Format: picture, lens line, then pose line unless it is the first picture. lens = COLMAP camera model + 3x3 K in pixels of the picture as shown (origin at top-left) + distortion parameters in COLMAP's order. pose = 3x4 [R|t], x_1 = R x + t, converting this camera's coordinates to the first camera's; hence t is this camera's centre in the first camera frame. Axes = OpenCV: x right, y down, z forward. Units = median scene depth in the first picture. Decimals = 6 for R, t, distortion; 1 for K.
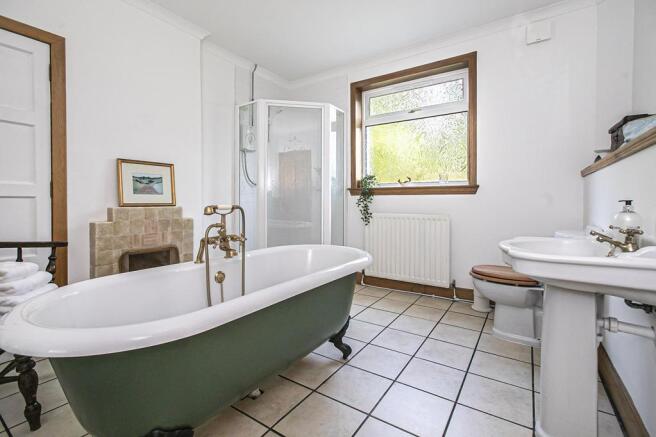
lens RADIAL K [[293.2, 0, 332.4], [0, 293.2, 207.1], [0, 0, 1]] dist [-0.004029, 0.001203]
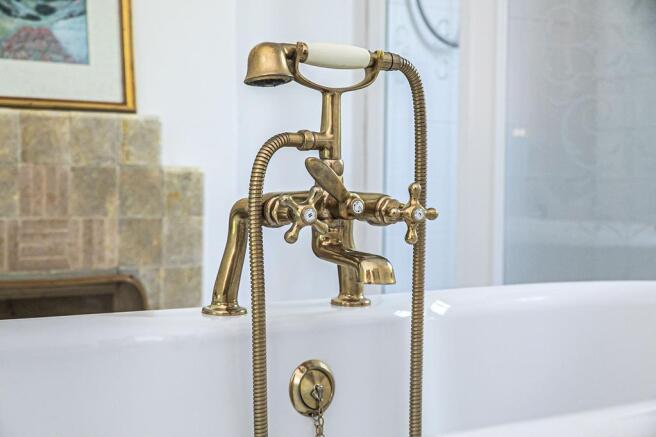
lens RADIAL K [[1251.5, 0, 326.0], [0, 1251.5, 217.1], [0, 0, 1]] dist [0.082768, 0.000000]
pose [[0.940340, 0.018843, -0.339714, -0.060761], [-0.010845, 0.999618, 0.025426, 0.082484], [0.340063, -0.020225, 0.940185, 0.134491]]
